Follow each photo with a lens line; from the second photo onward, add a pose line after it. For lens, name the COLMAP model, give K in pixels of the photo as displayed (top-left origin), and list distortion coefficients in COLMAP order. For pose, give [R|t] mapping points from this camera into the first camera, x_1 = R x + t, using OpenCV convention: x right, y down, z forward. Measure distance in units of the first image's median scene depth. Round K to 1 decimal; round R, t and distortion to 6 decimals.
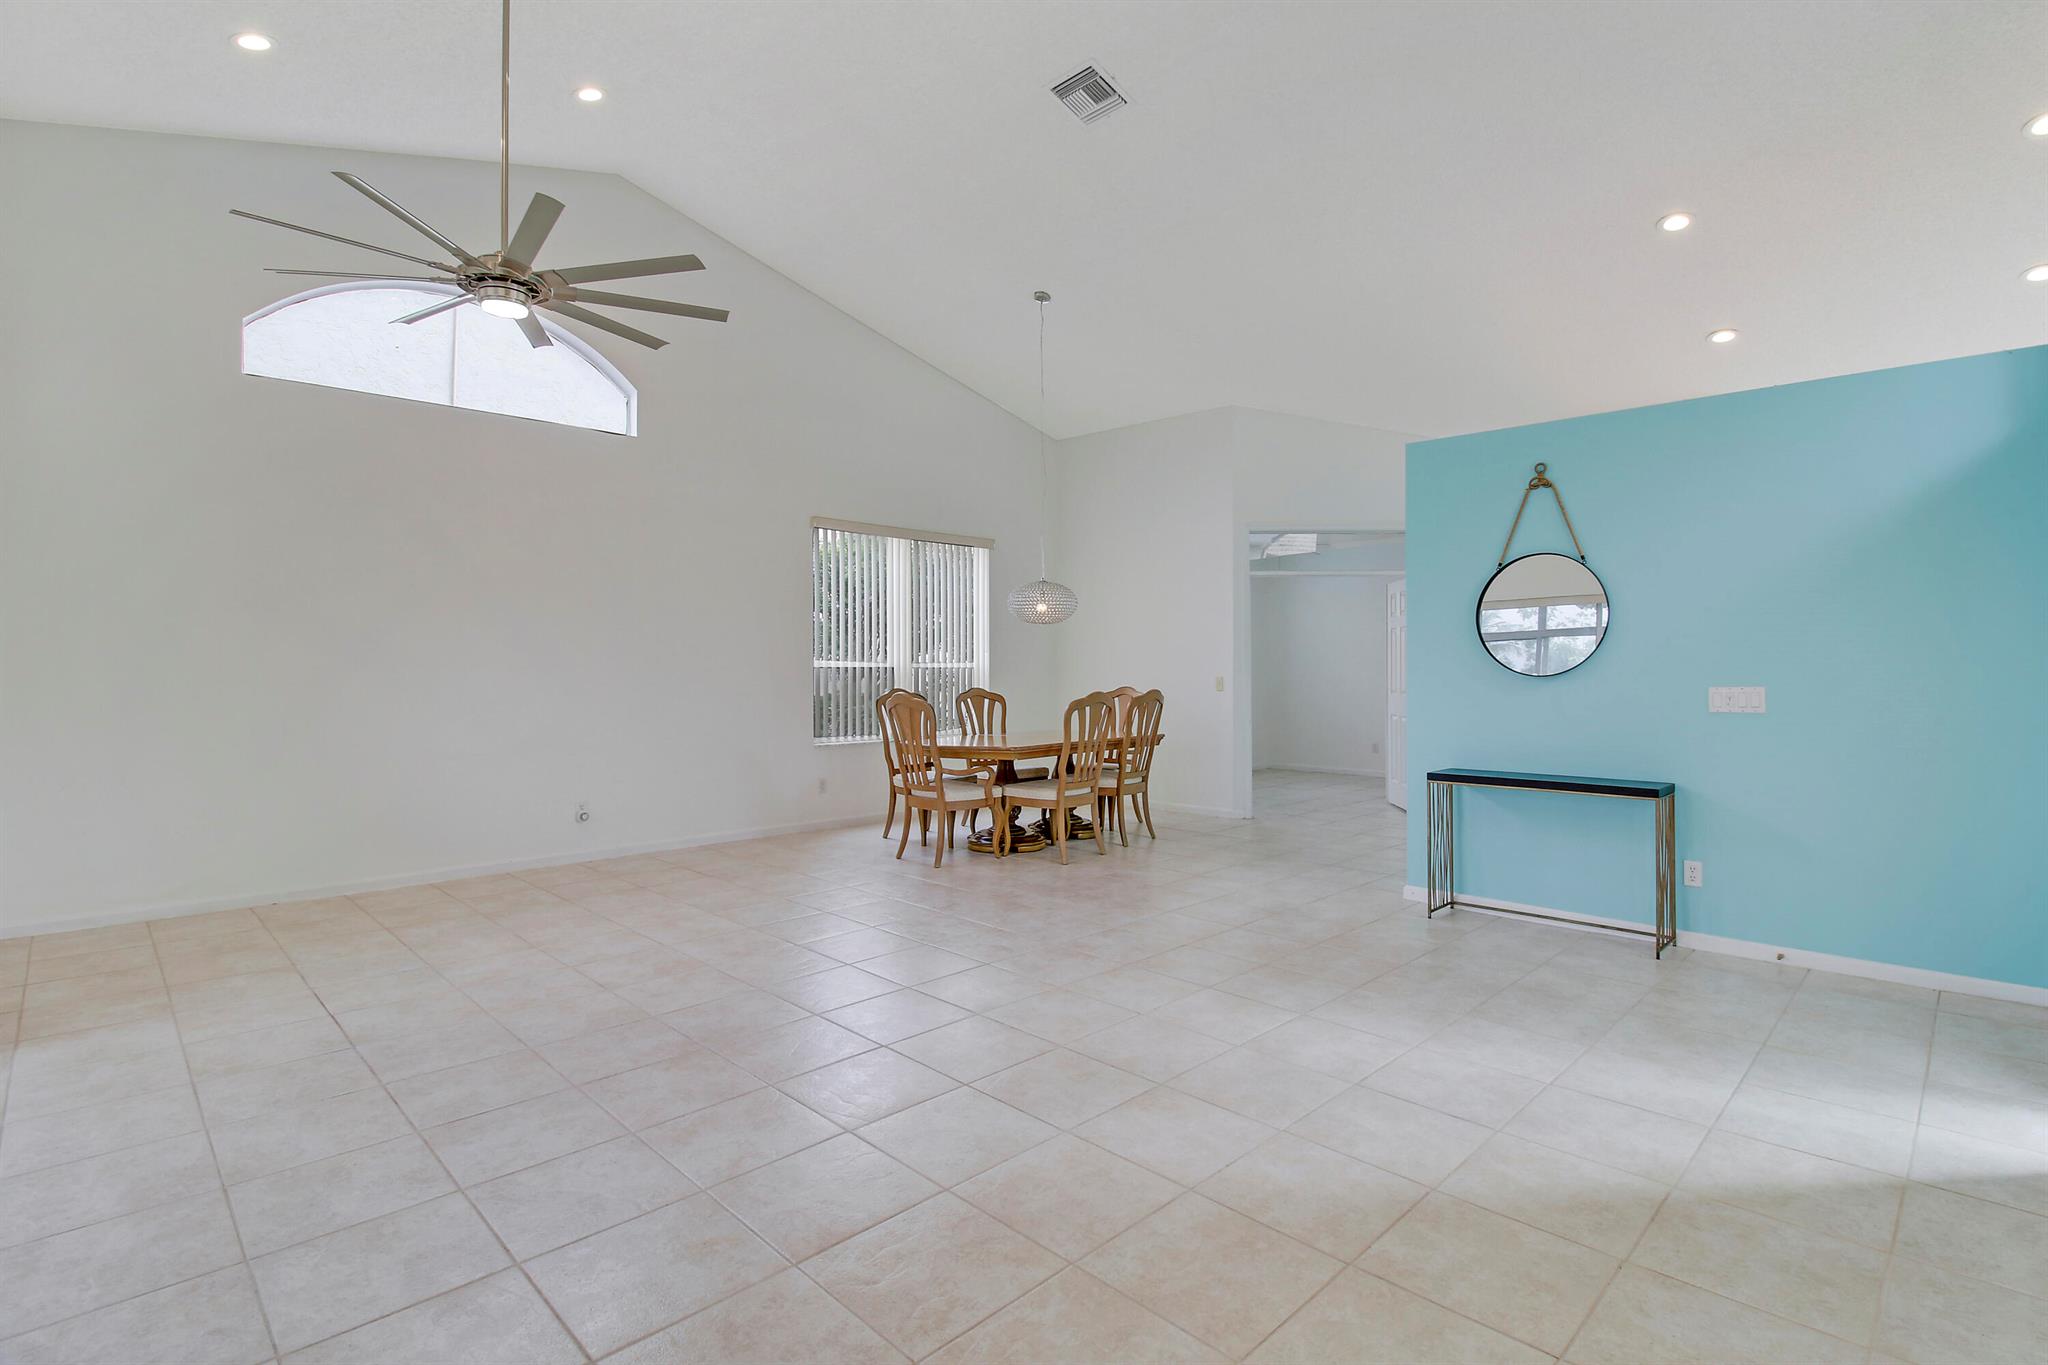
lens RADIAL K [[963.5, 0, 1042.3], [0, 963.5, 678.8], [0, 0, 1]] dist [-0.013212, -0.000527]
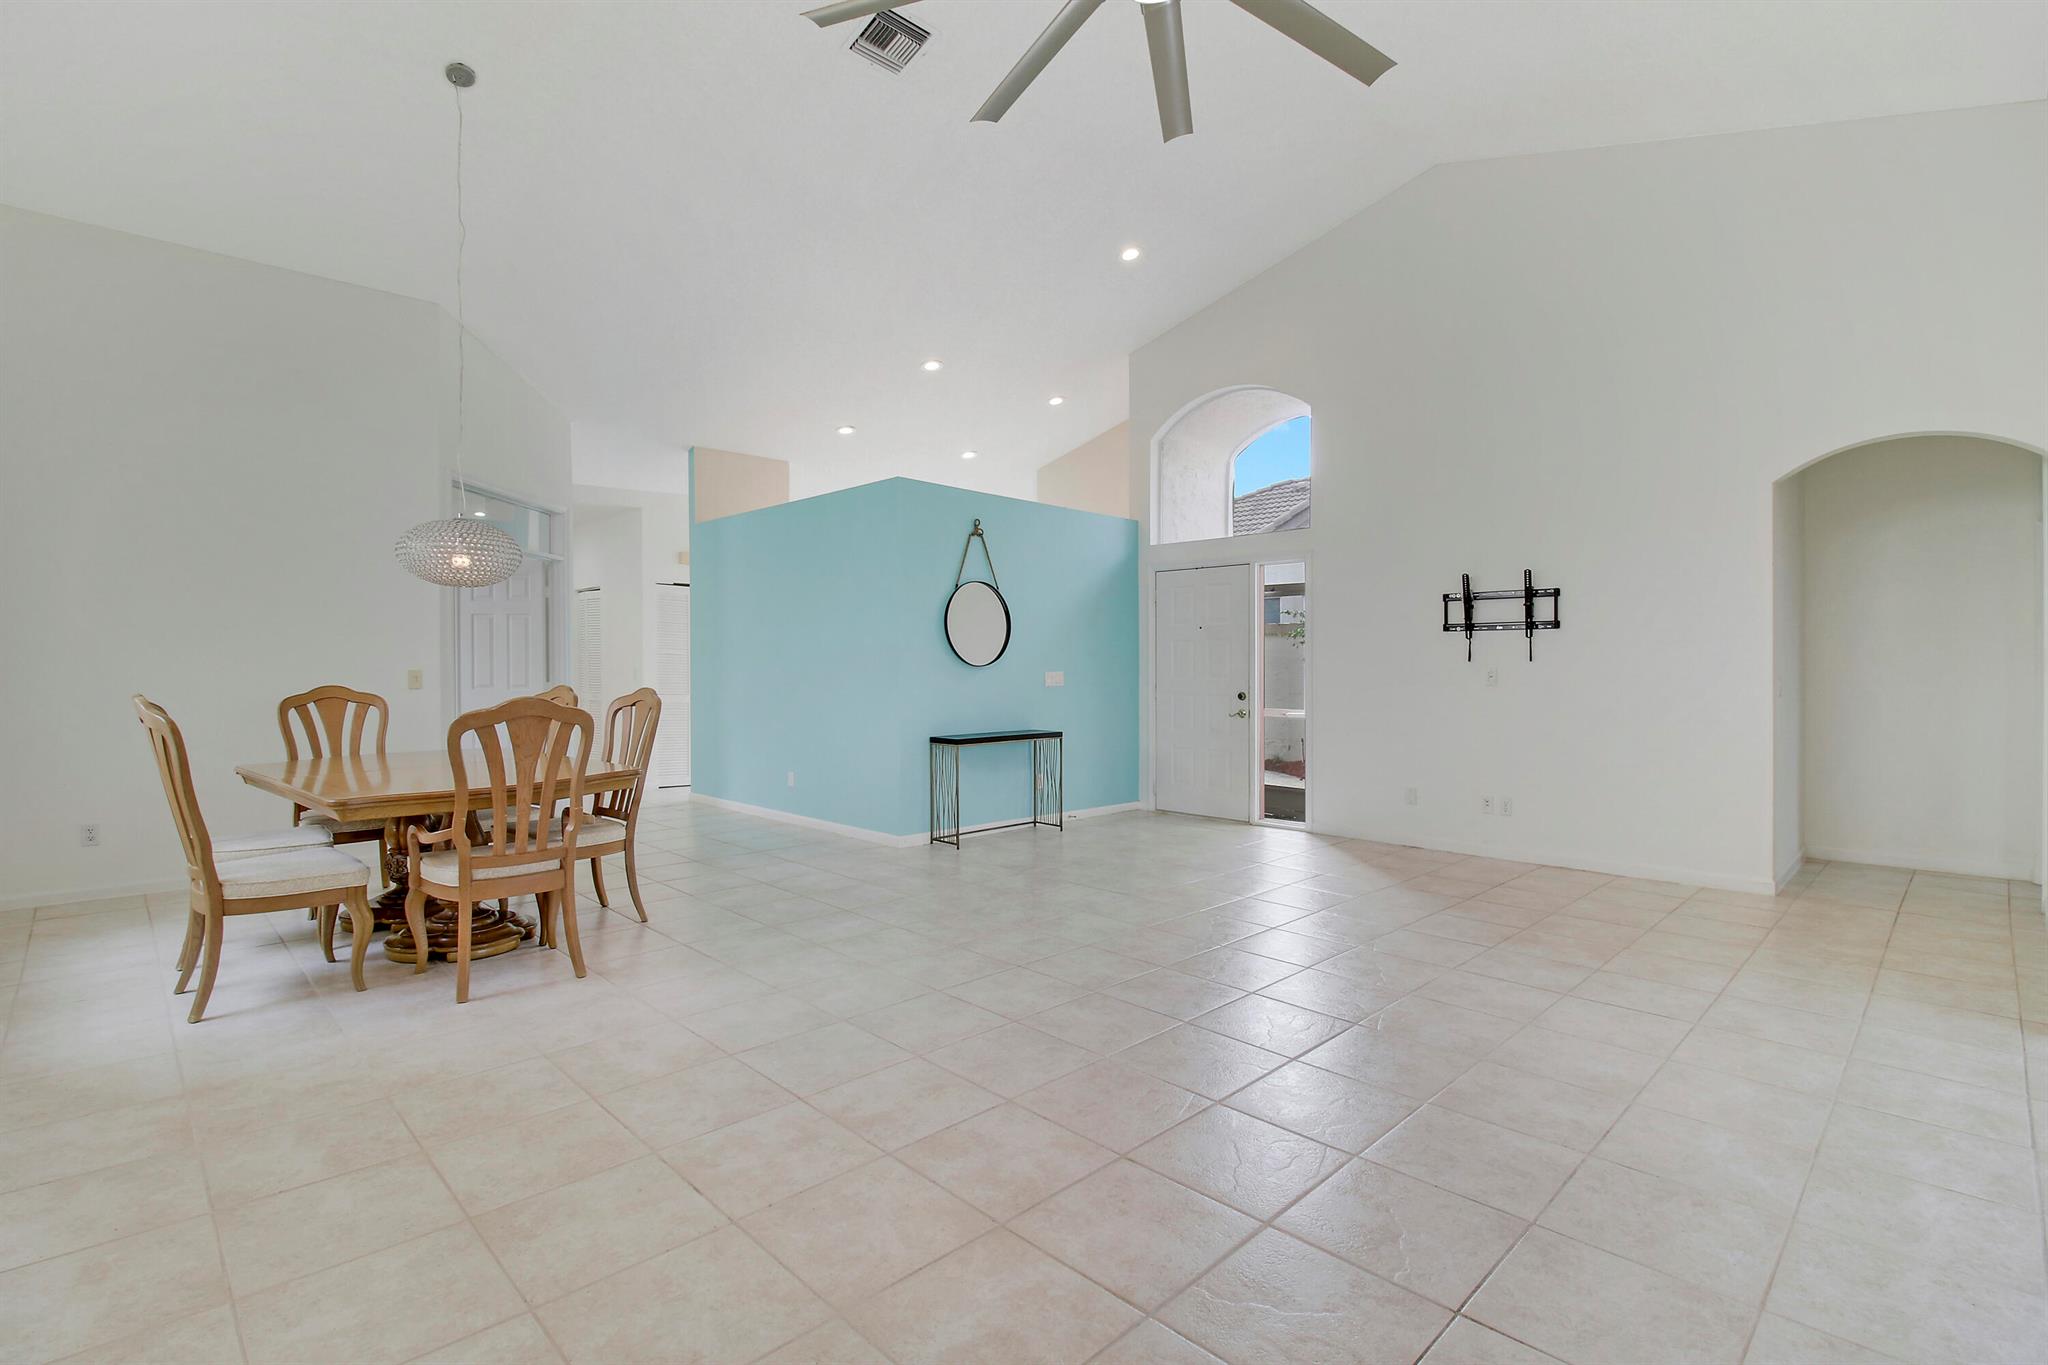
lens RADIAL K [[963.5, 0, 1042.3], [0, 963.5, 678.8], [0, 0, 1]] dist [-0.013212, -0.000527]
pose [[-0.000873, -0.005987, 0.999982, -0.653506], [0.004760, 0.999971, 0.005991, 0.005410], [-0.999988, 0.004765, -0.000845, 0.635965]]
